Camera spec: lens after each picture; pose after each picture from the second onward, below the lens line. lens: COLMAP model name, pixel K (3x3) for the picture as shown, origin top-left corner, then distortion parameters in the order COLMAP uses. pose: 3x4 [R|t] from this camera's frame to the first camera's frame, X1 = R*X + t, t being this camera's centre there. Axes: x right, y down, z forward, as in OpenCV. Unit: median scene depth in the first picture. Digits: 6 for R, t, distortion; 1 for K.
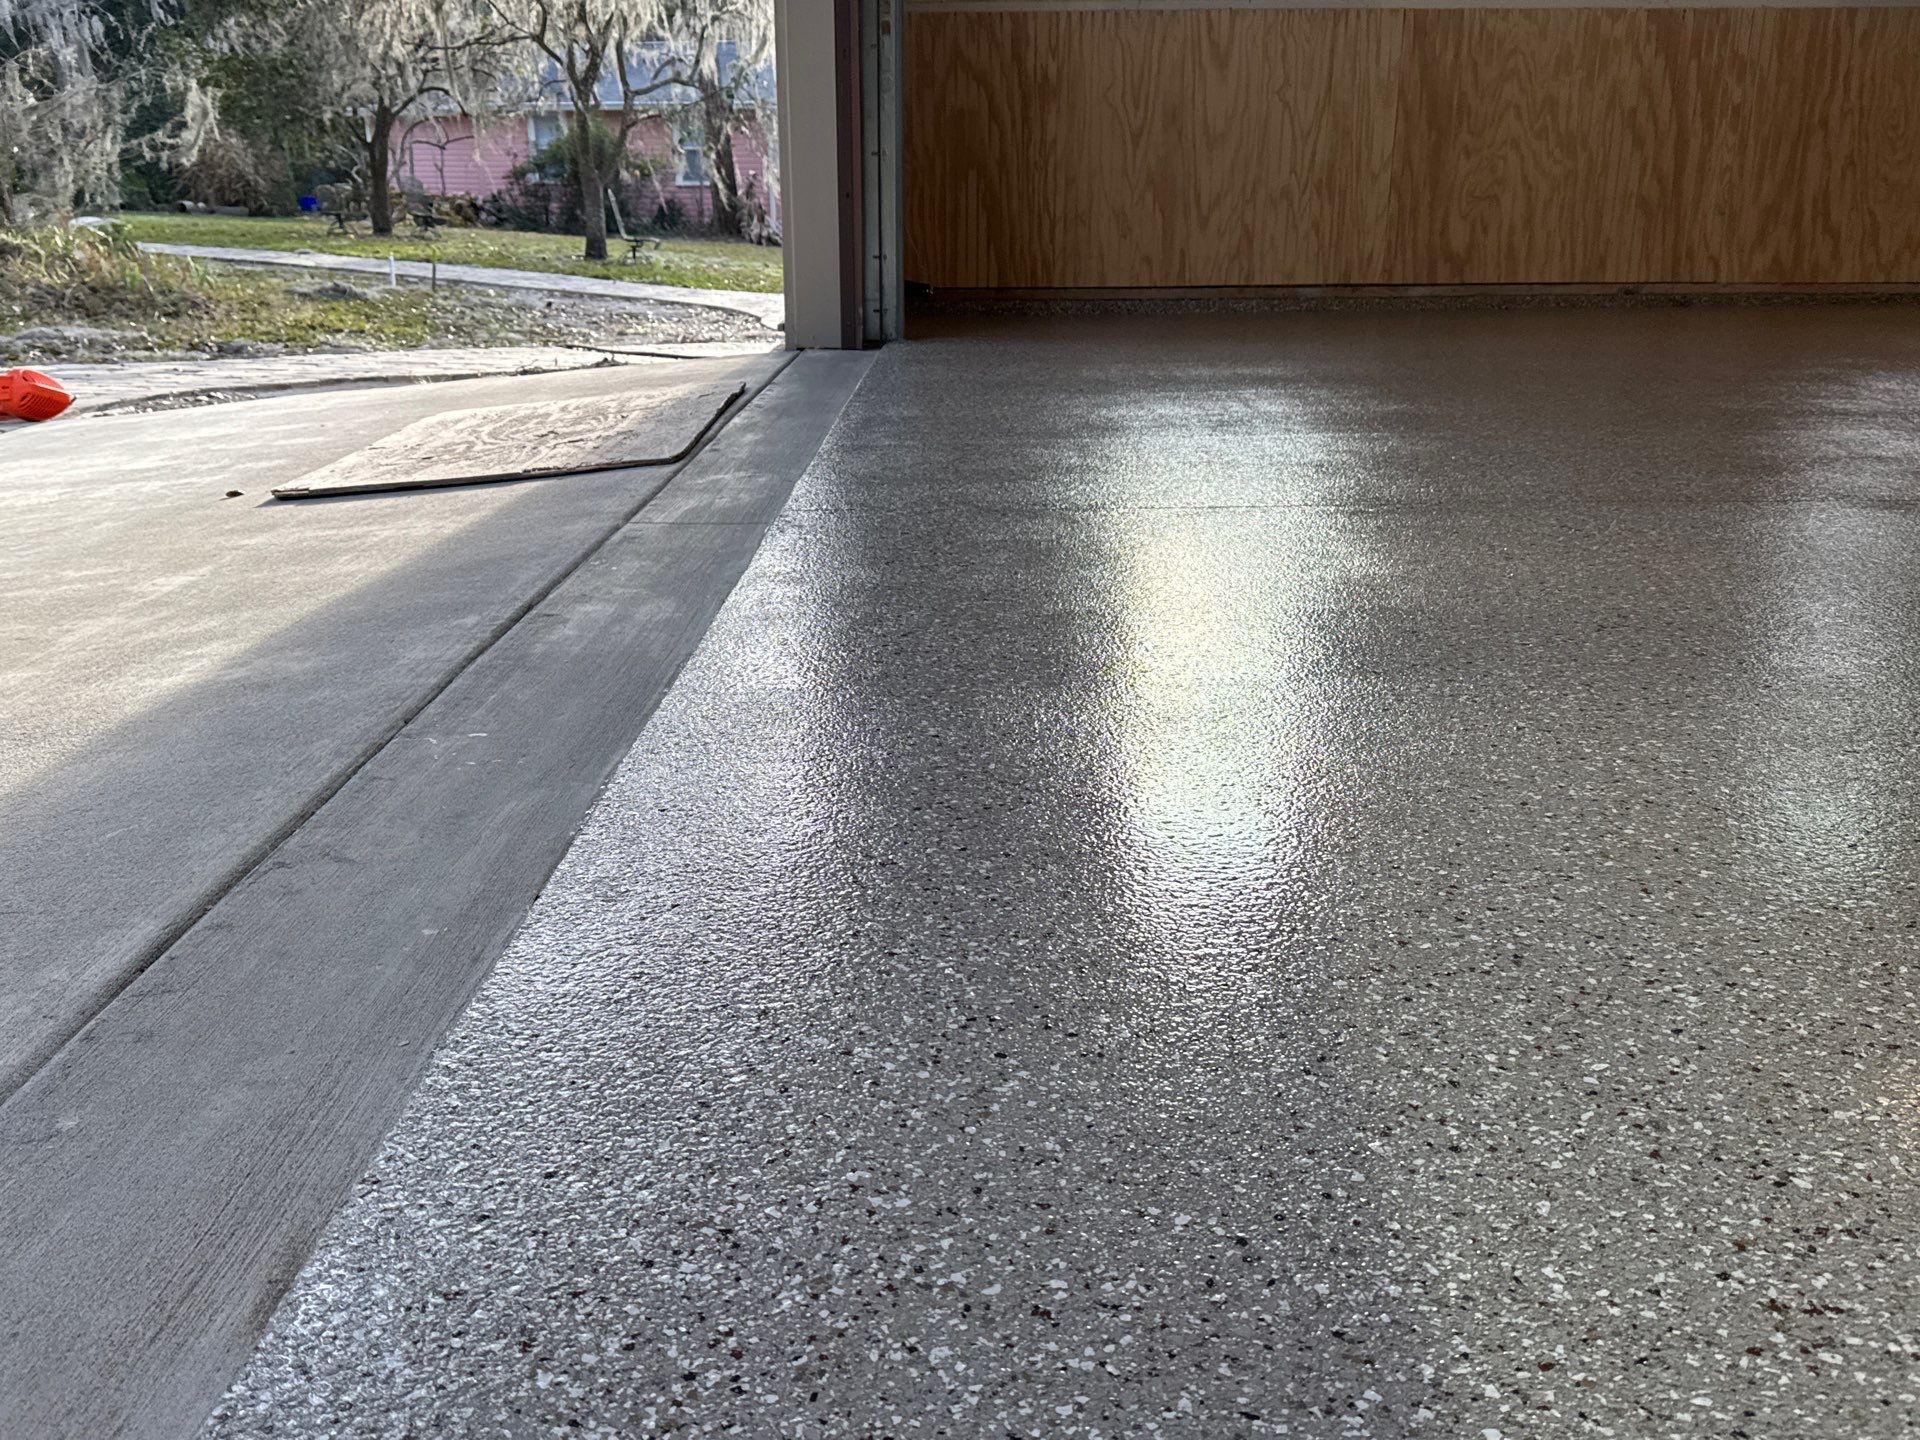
lens RADIAL K [[1696.9, 0, 938.9], [0, 1696.9, 713.7], [0, 0, 1]] dist [0.061732, -0.097805]
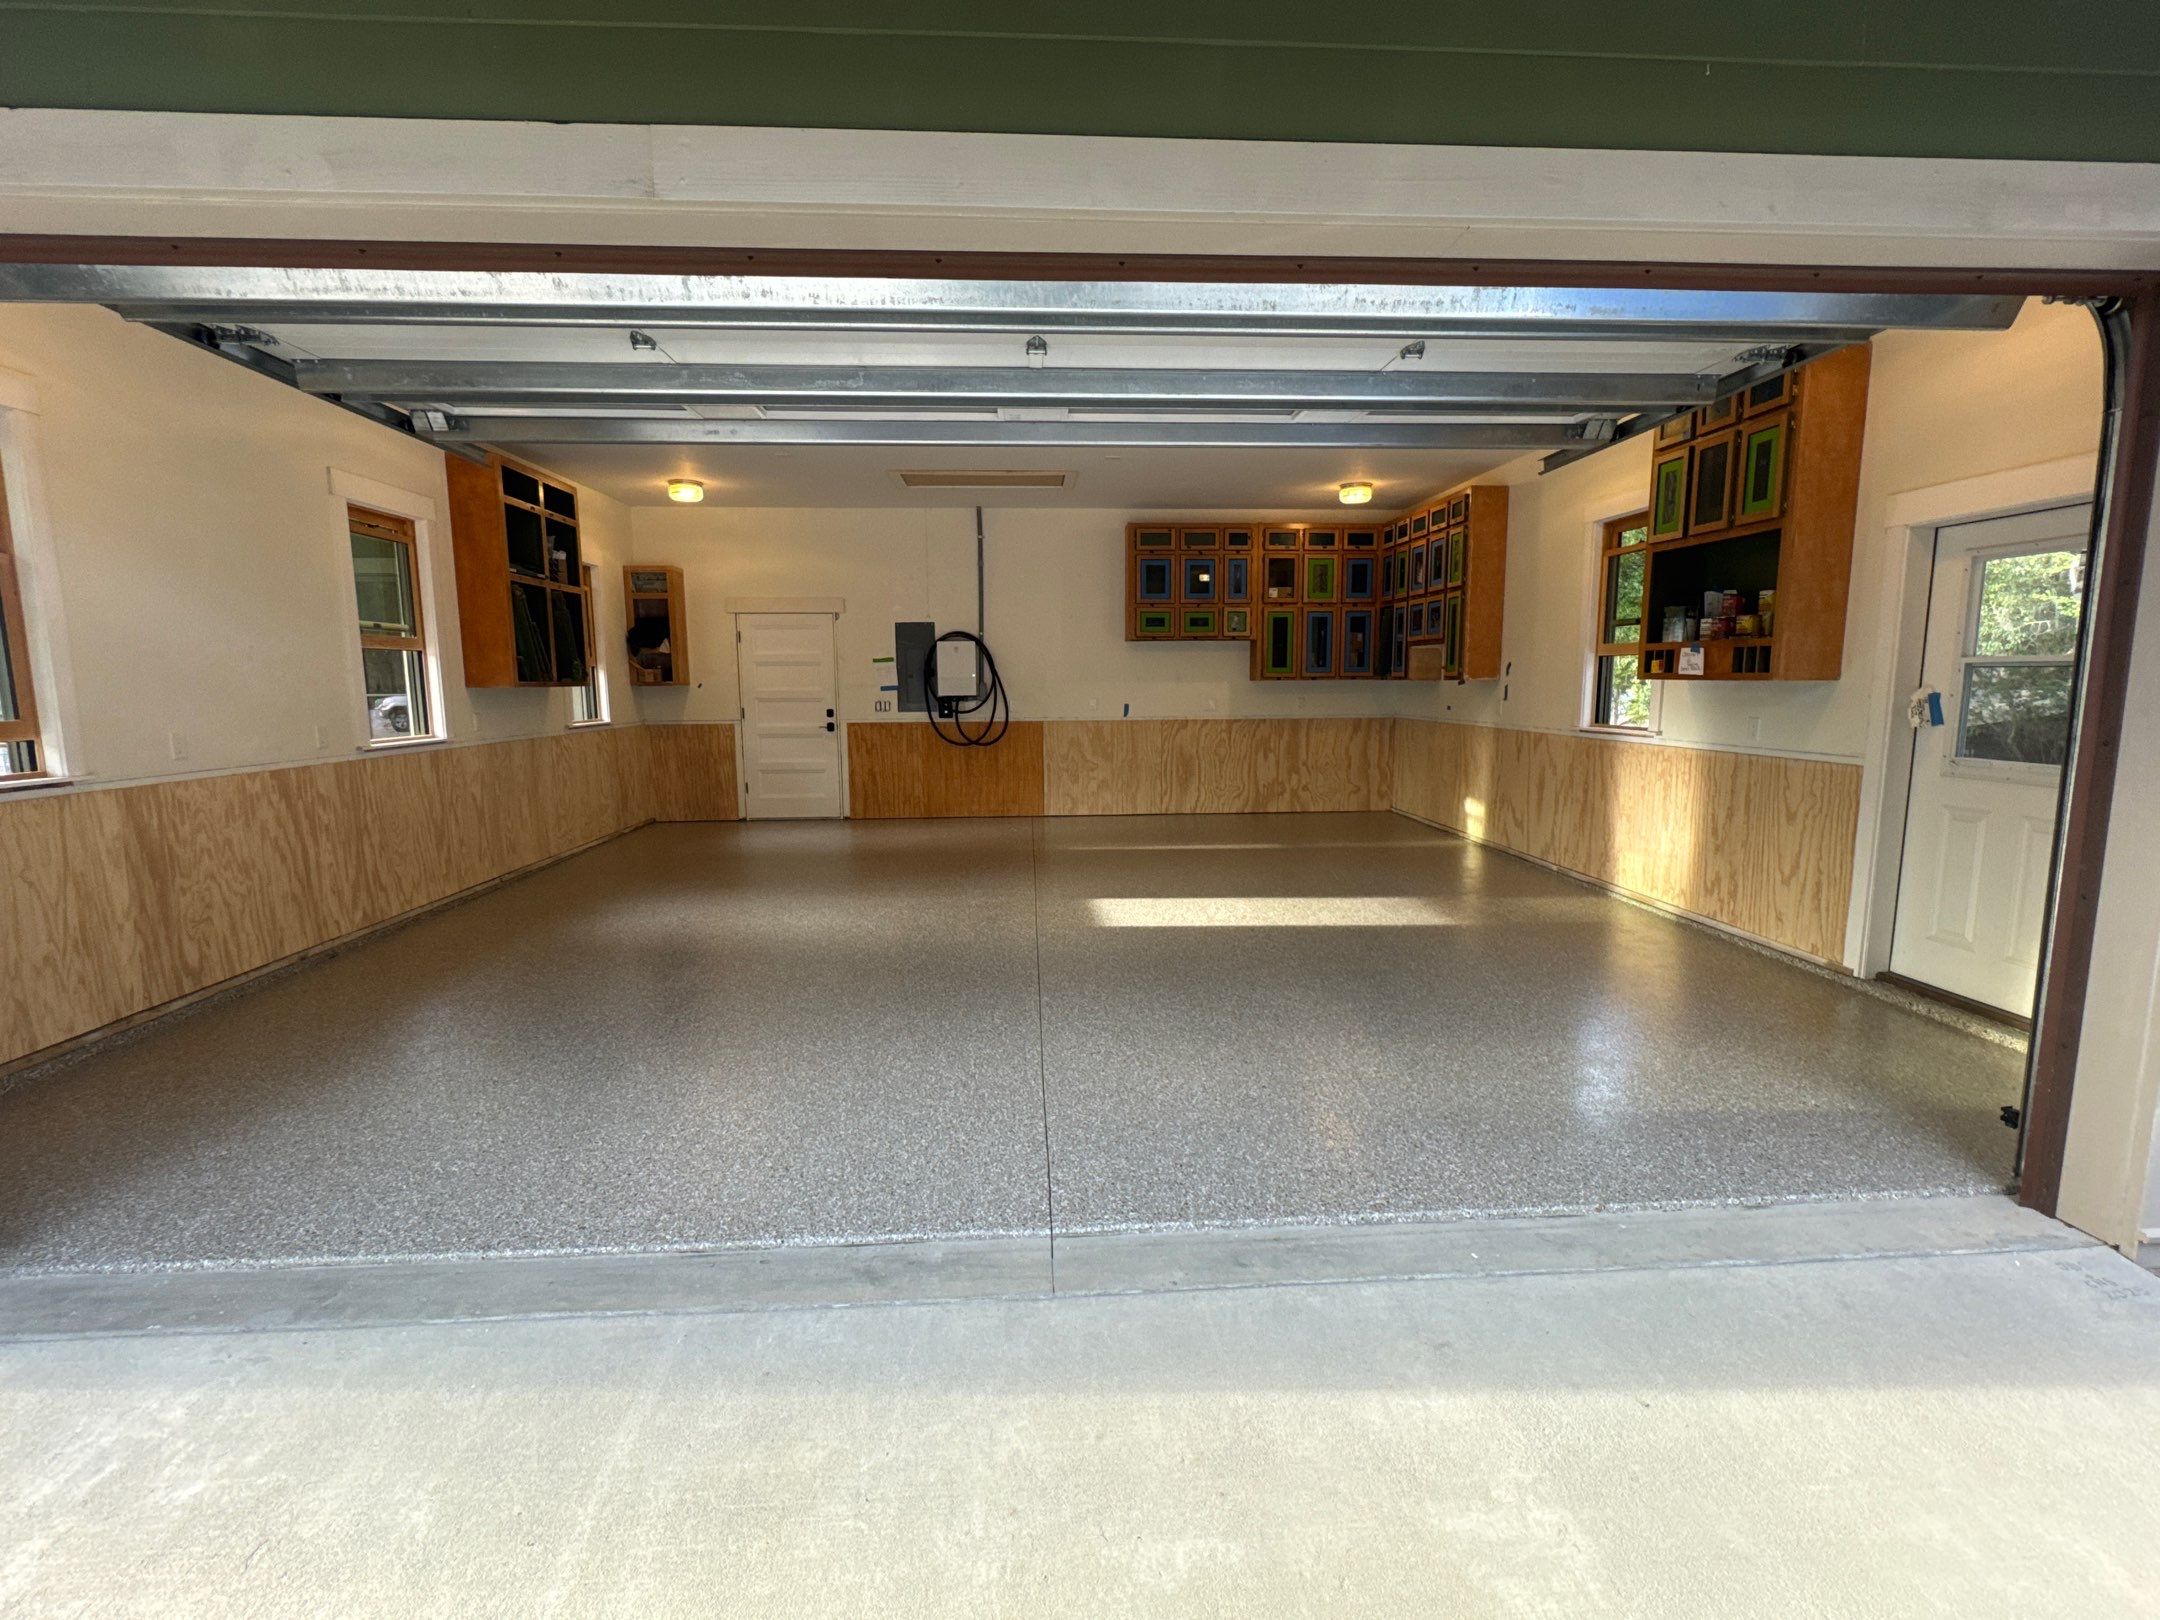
lens RADIAL K [[977.0, 0, 1096.3], [0, 977.0, 812.2], [0, 0, 1]] dist [-0.003421, -0.000728]
pose [[-0.098523, -0.132192, 0.986316, -0.436935], [0.310092, 0.937711, 0.156653, -0.283020], [-0.945588, 0.321283, -0.051394, 0.389436]]
